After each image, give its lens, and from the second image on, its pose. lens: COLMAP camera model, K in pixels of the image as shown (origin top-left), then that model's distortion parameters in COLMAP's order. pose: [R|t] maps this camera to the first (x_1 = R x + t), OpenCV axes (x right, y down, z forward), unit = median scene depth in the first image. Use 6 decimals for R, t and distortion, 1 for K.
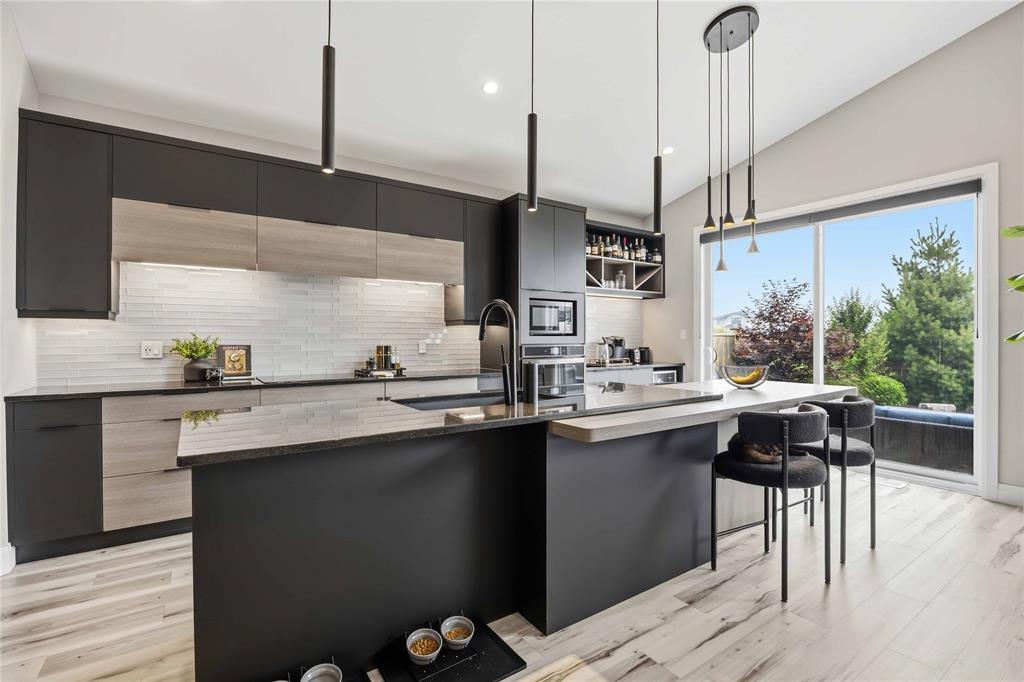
lens RADIAL K [[473.0, 0, 517.2], [0, 473.0, 341.1], [0, 0, 1]] dist [-0.014742, 0.001225]
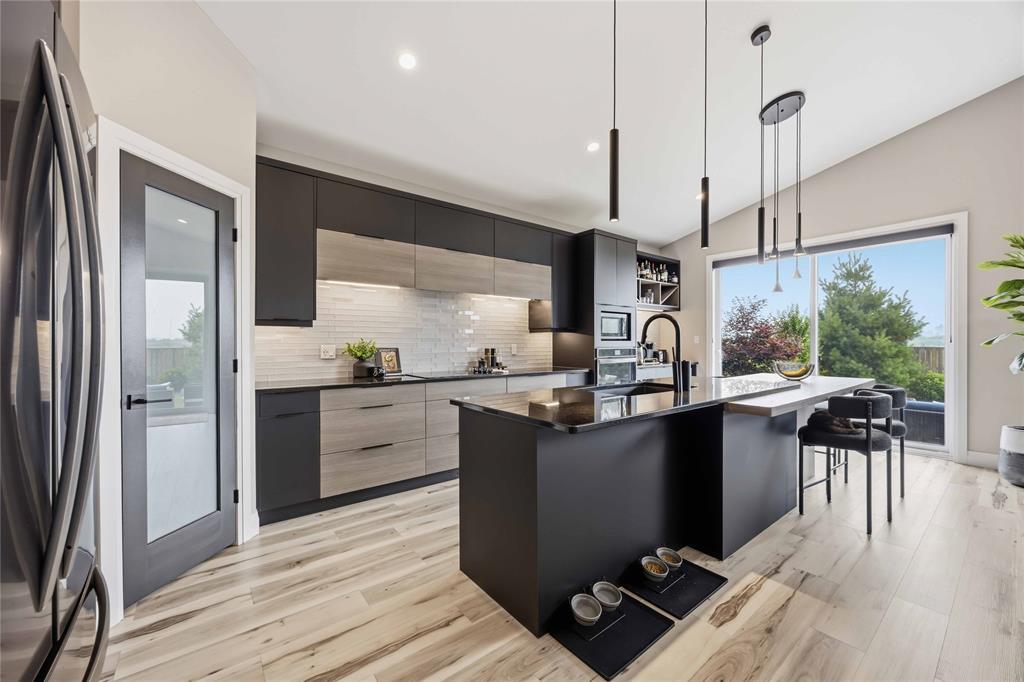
lens RADIAL K [[395.3, 0, 512.3], [0, 395.3, 345.6], [0, 0, 1]] dist [0.000244, -0.000250]
pose [[0.998210, 0.000055, 0.059803, -0.302256], [-0.000141, 0.999999, 0.001422, 0.000710], [-0.059803, -0.001428, 0.998209, -0.052488]]
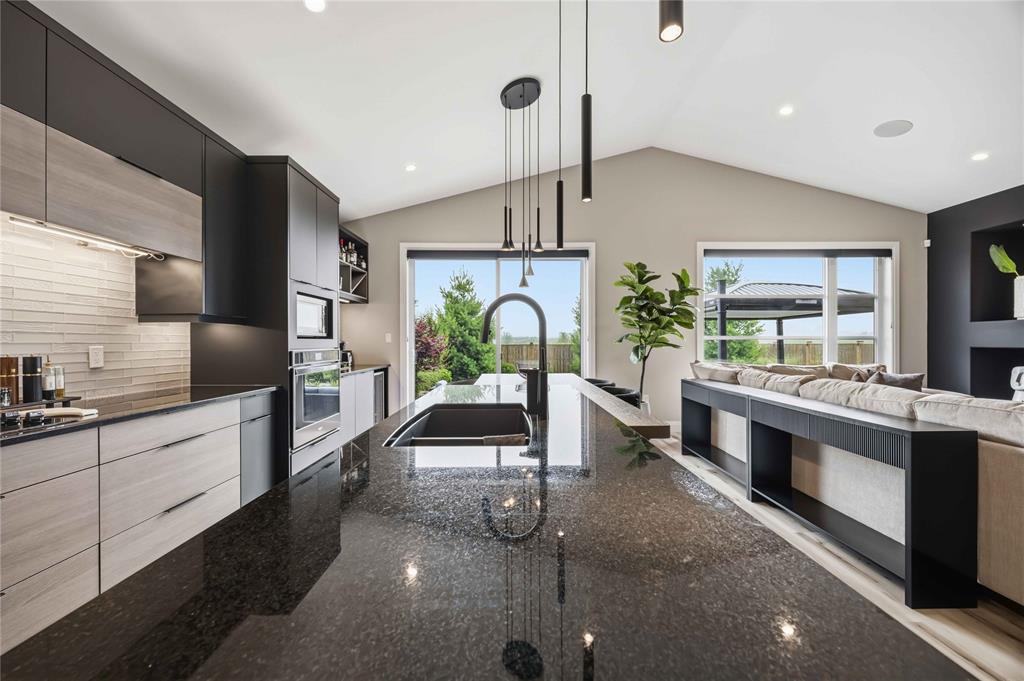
lens RADIAL K [[395.3, 0, 508.0], [0, 395.3, 338.2], [0, 0, 1]] dist [0.000244, -0.000250]
pose [[0.574909, 0.006064, 0.818195, -0.345527], [0.006472, 0.999908, -0.011958, -0.001624], [-0.818192, 0.012170, 0.574816, 0.355308]]
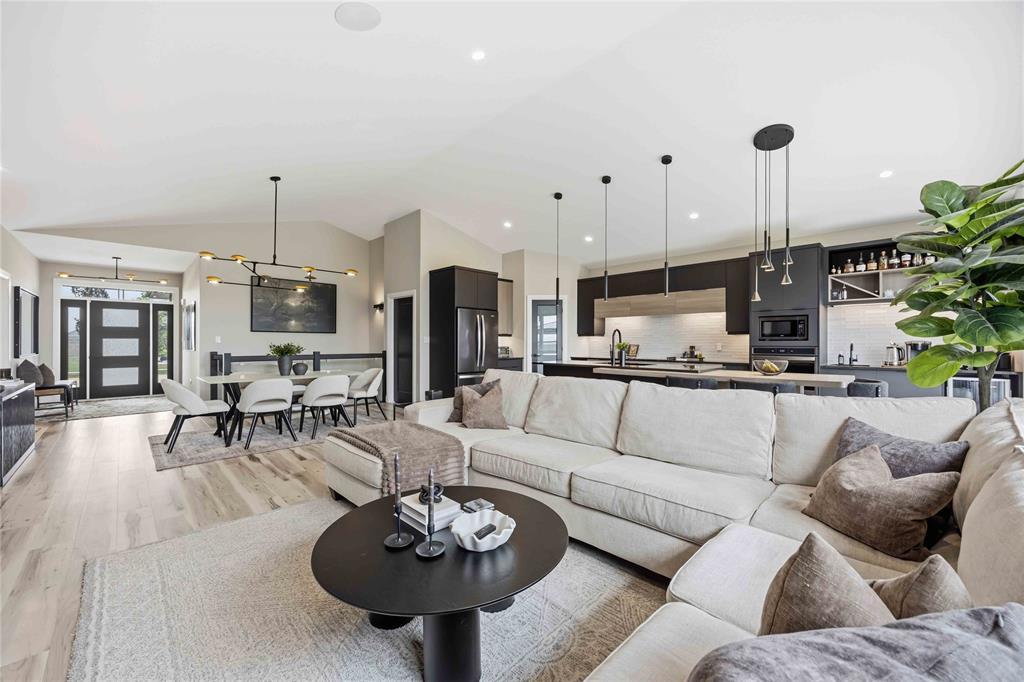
lens RADIAL K [[395.3, 0, 511.6], [0, 395.3, 341.0], [0, 0, 1]] dist [0.000244, -0.000250]
pose [[0.179371, -0.001466, -0.983780, 1.278786], [-0.006355, 0.999976, -0.002649, -0.002059], [0.983761, 0.006727, 0.179358, -0.047788]]
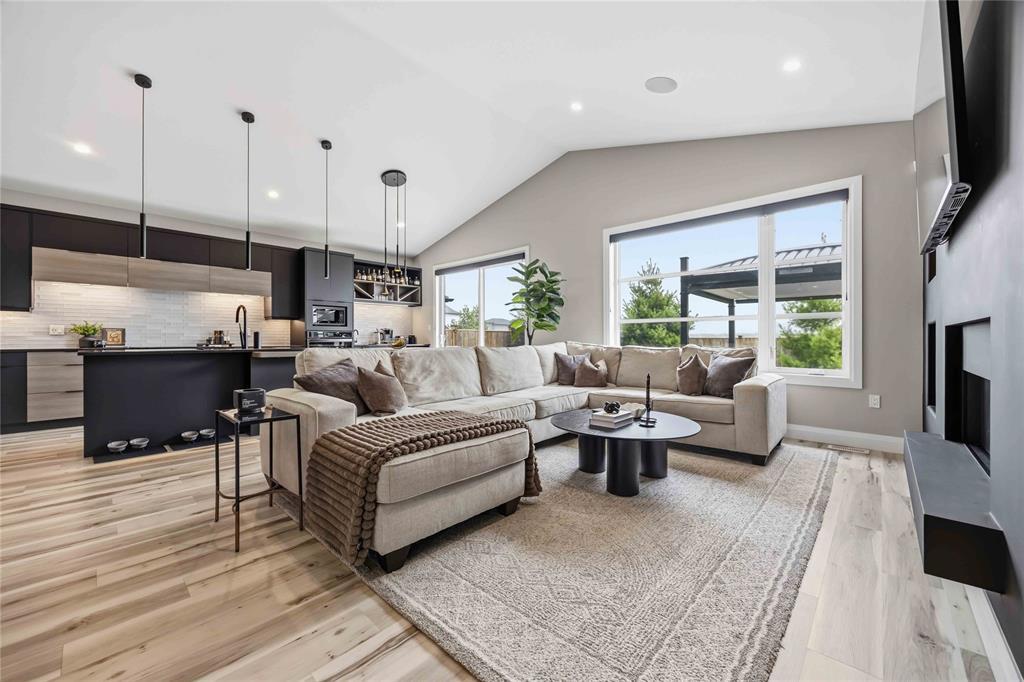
lens RADIAL K [[395.3, 0, 512.7], [0, 395.3, 341.7], [0, 0, 1]] dist [0.000244, -0.000250]
pose [[0.977629, -0.002072, 0.210326, 0.497525], [0.002172, 0.999998, -0.000246, 0.056481], [-0.210325, 0.000697, 0.977631, -0.692315]]
